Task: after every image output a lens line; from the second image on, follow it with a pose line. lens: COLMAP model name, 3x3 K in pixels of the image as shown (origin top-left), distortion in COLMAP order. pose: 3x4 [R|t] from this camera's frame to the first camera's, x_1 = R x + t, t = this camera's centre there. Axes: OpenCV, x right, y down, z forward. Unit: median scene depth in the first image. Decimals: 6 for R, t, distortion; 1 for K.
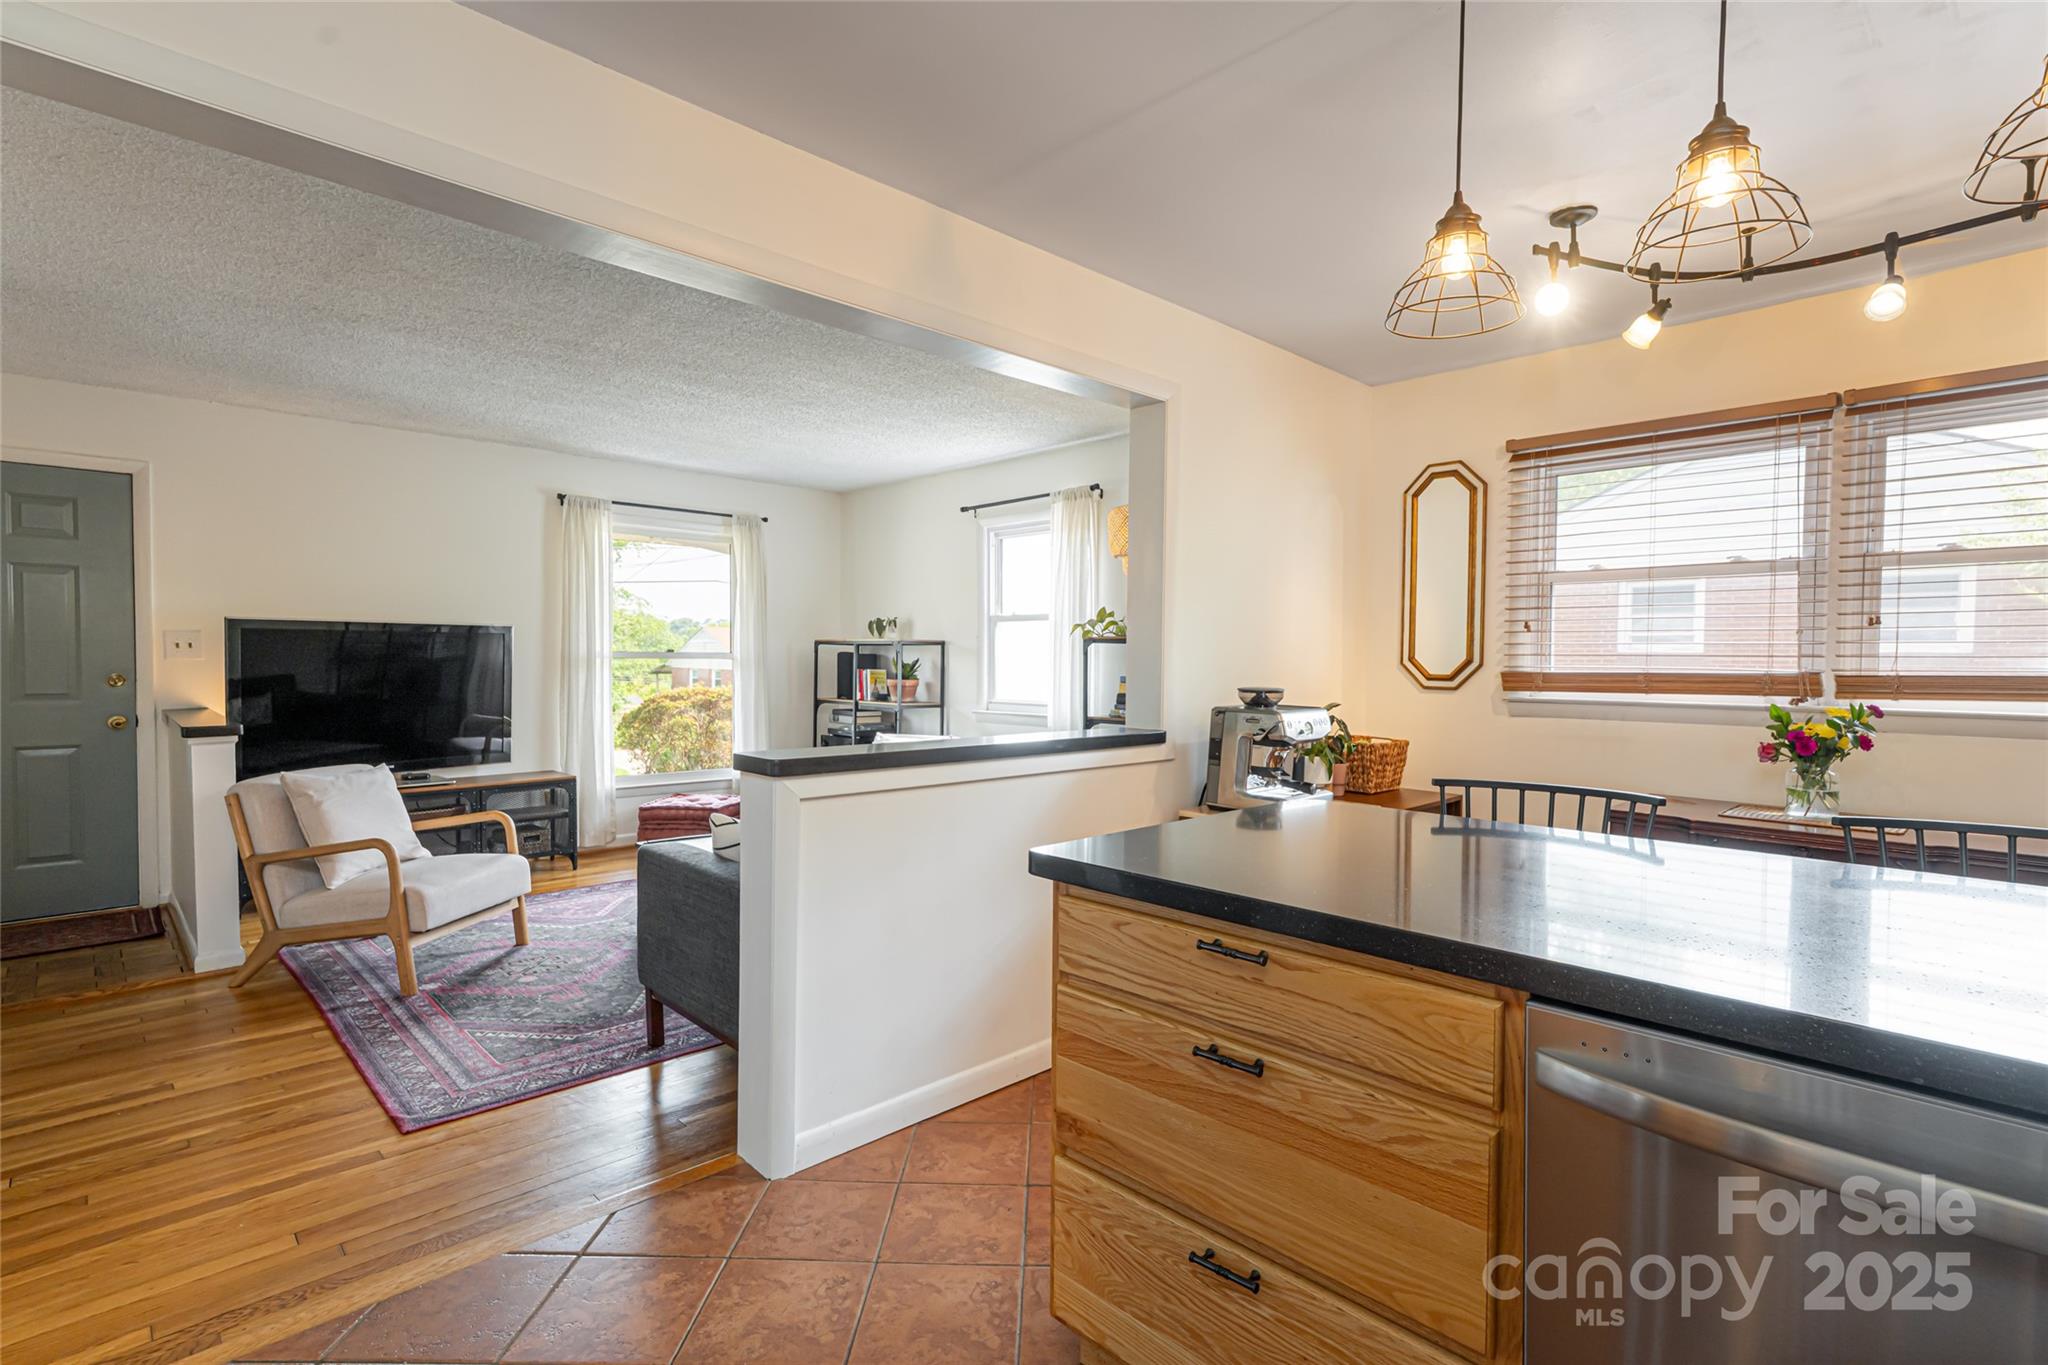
lens RADIAL K [[988.6, 0, 1045.0], [0, 988.6, 670.5], [0, 0, 1]] dist [0.000763, -0.000344]
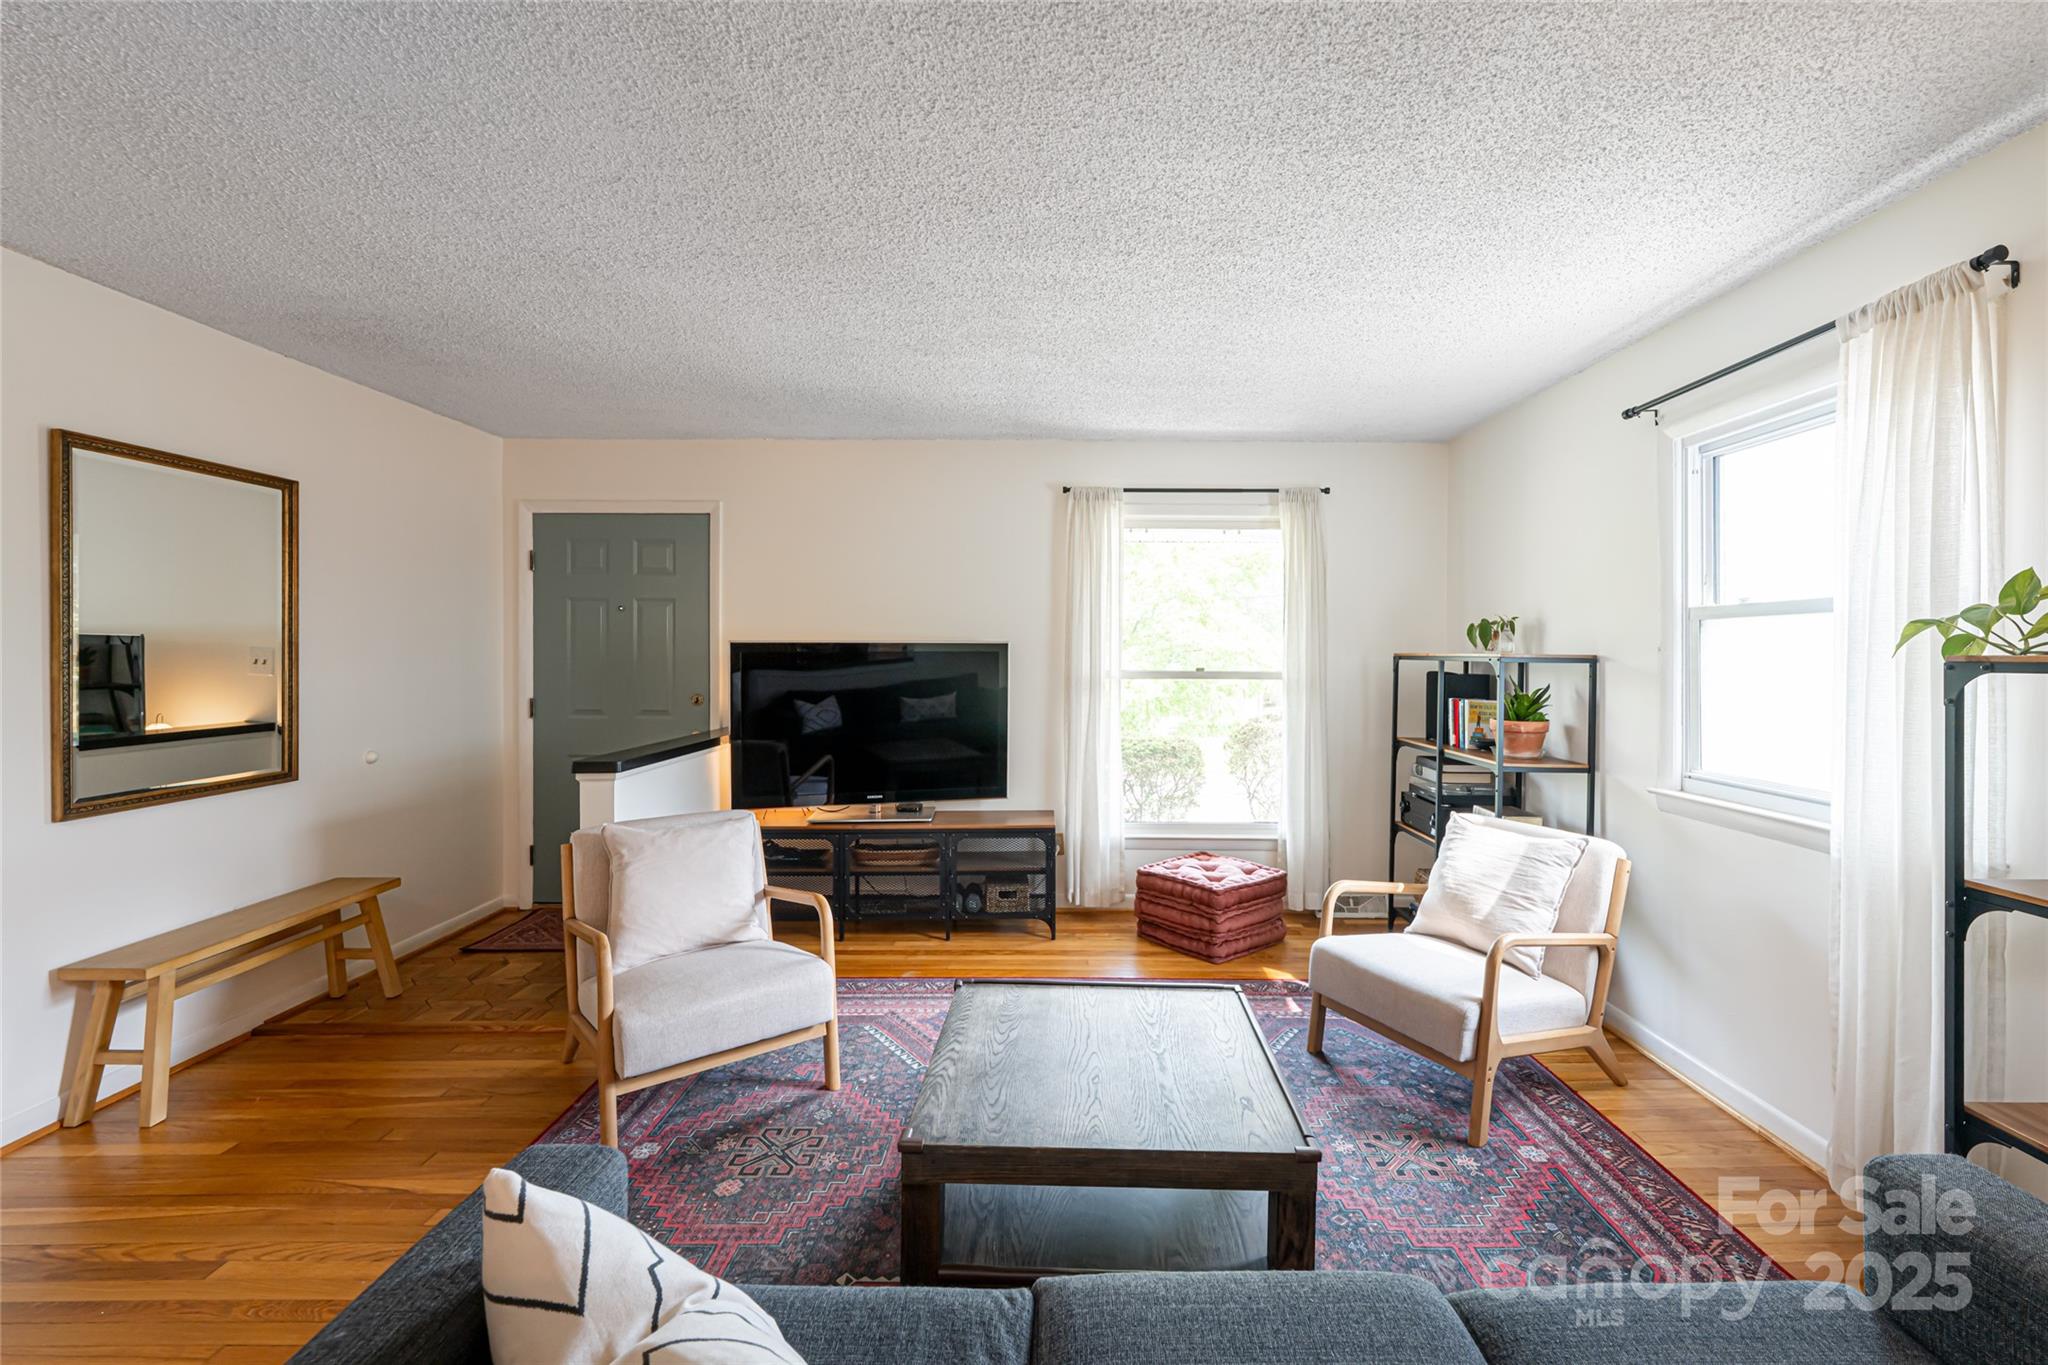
lens RADIAL K [[851.8, 0, 1060.2], [0, 851.8, 658.1], [0, 0, 1]] dist [0.000178, 0.000029]
pose [[0.717002, -0.001657, -0.697069, 0.019631], [-0.006762, 0.999934, -0.009332, -0.022827], [0.697038, 0.011404, 0.716943, 0.453360]]
